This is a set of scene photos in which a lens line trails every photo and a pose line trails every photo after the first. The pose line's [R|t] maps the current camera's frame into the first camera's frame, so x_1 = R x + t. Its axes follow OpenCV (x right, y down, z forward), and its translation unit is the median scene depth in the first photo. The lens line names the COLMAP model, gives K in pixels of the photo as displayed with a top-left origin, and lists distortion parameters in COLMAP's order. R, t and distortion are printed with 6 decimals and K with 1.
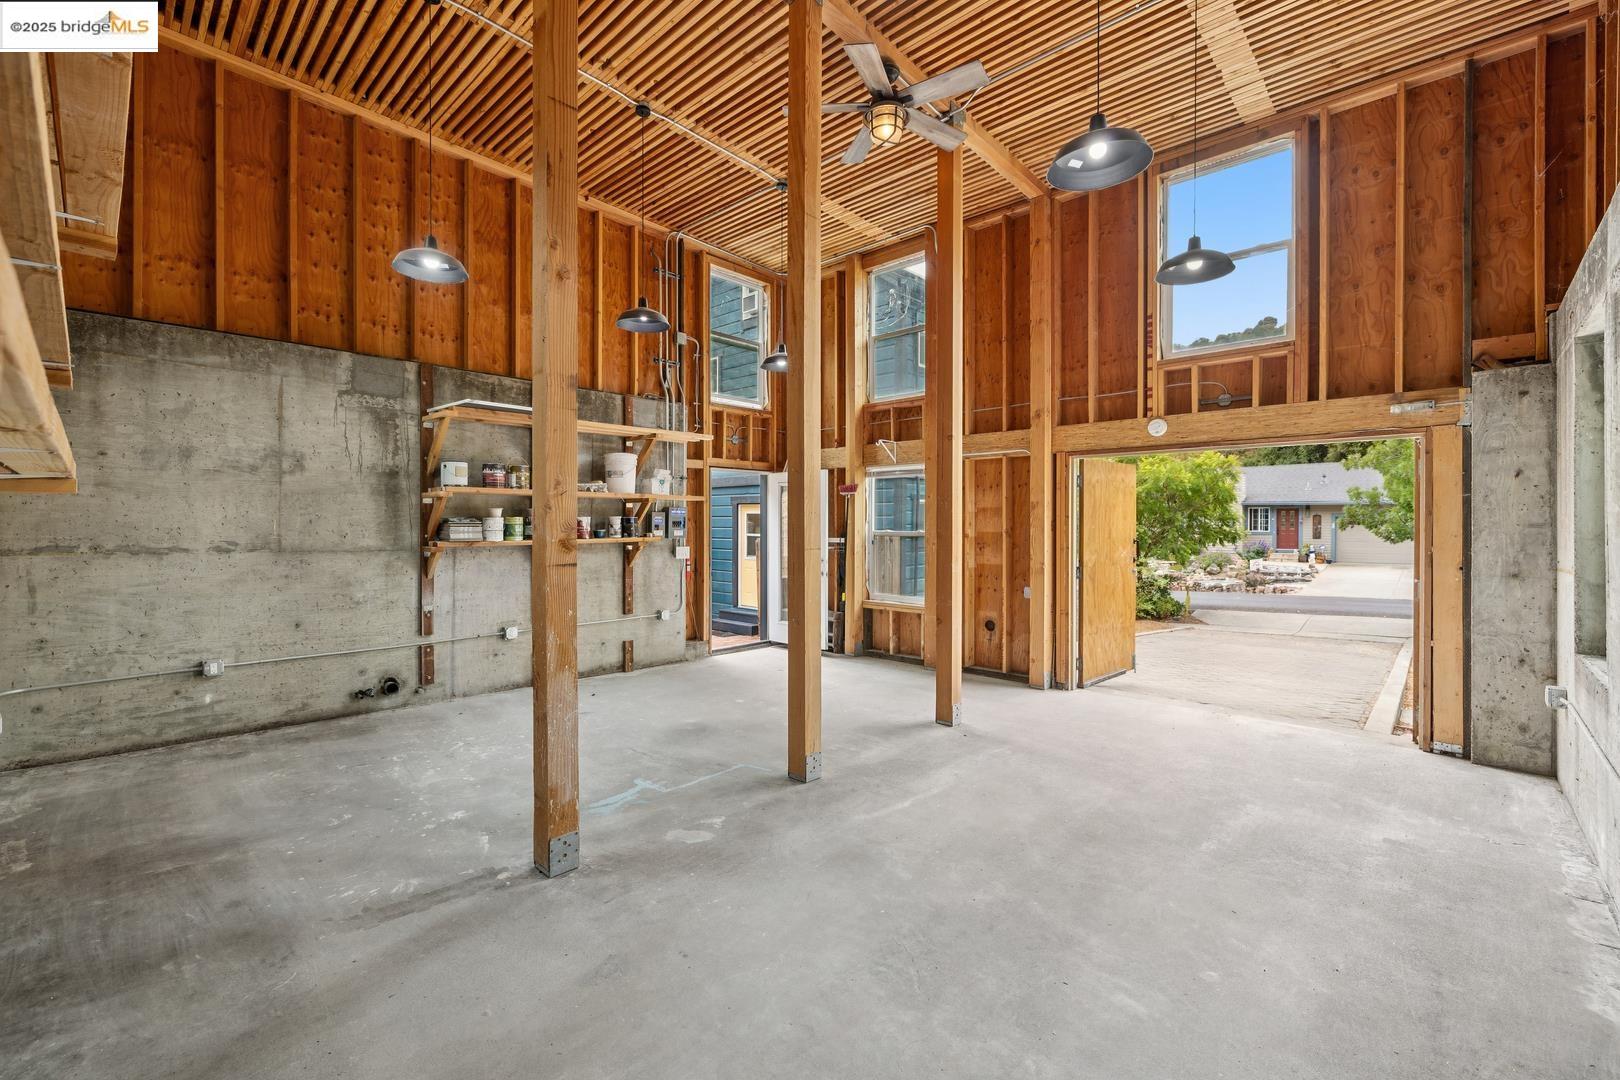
lens RADIAL K [[700.0, 0, 812.6], [0, 700.0, 528.5], [0, 0, 1]] dist [-0.000368, -0.000066]
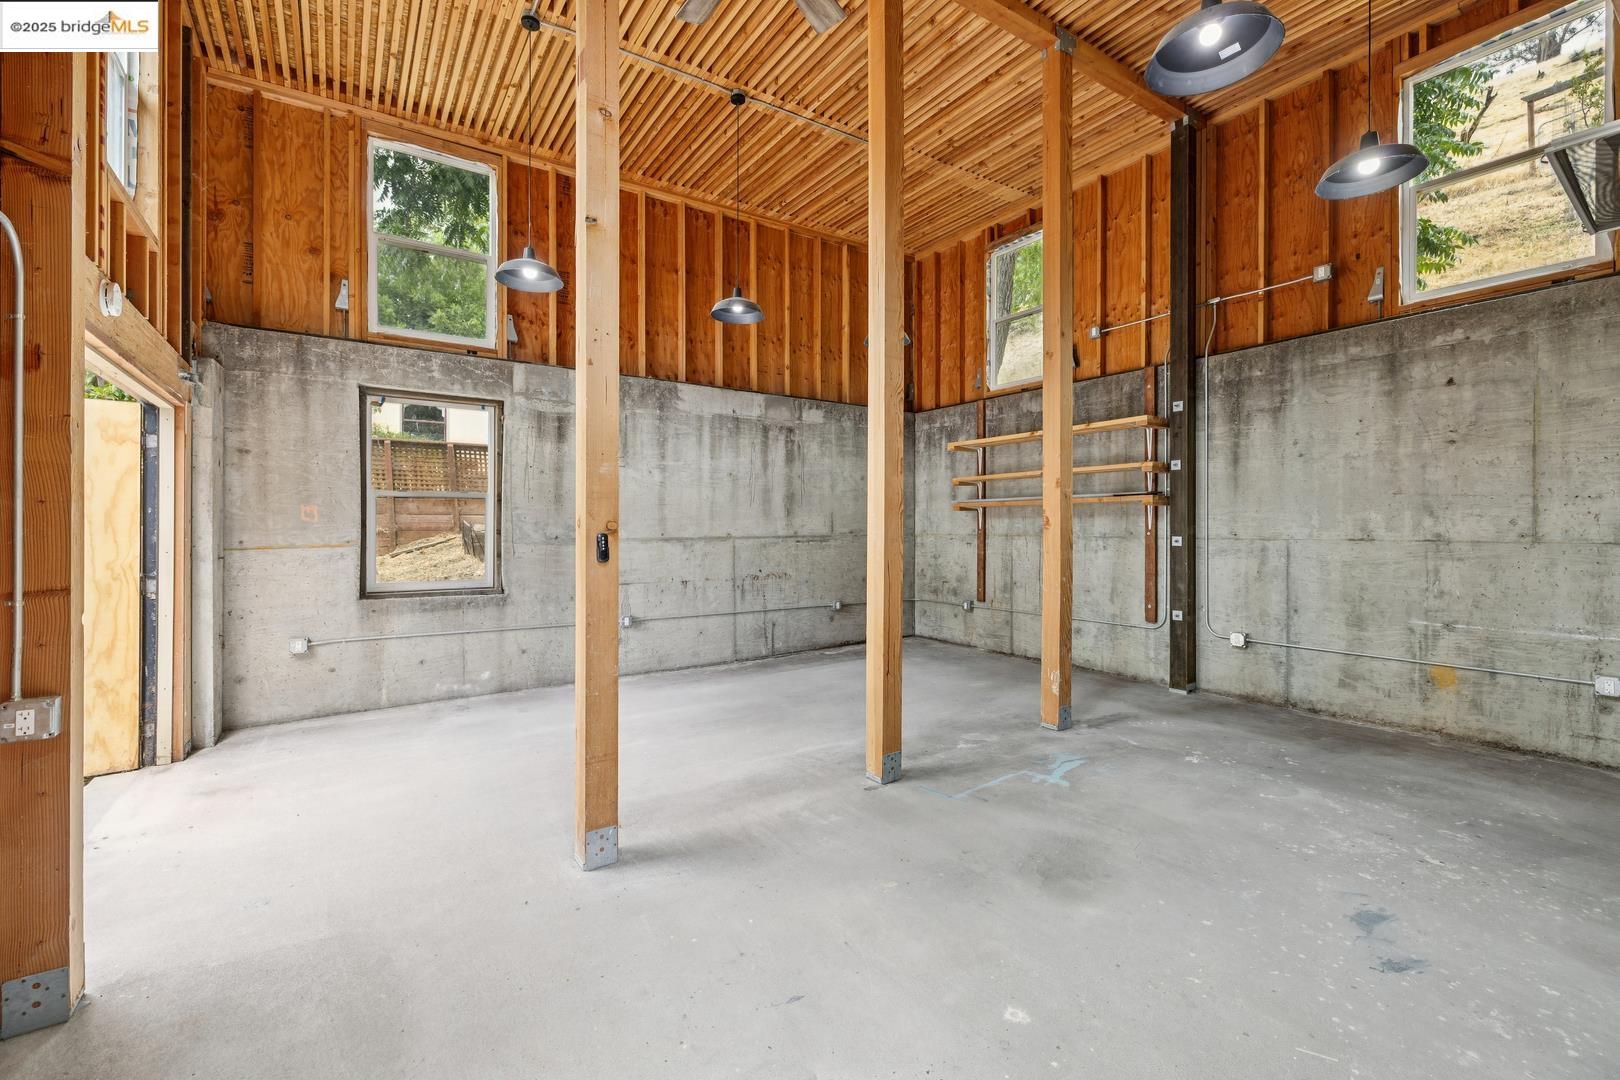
lens RADIAL K [[700.0, 0, 812.6], [0, 700.0, 528.5], [0, 0, 1]] dist [-0.000368, -0.000066]
pose [[-0.978130, -0.003068, 0.207973, -0.114929], [-0.001058, 0.999952, 0.009772, 0.013692], [-0.207993, 0.009338, -0.978086, 1.980159]]
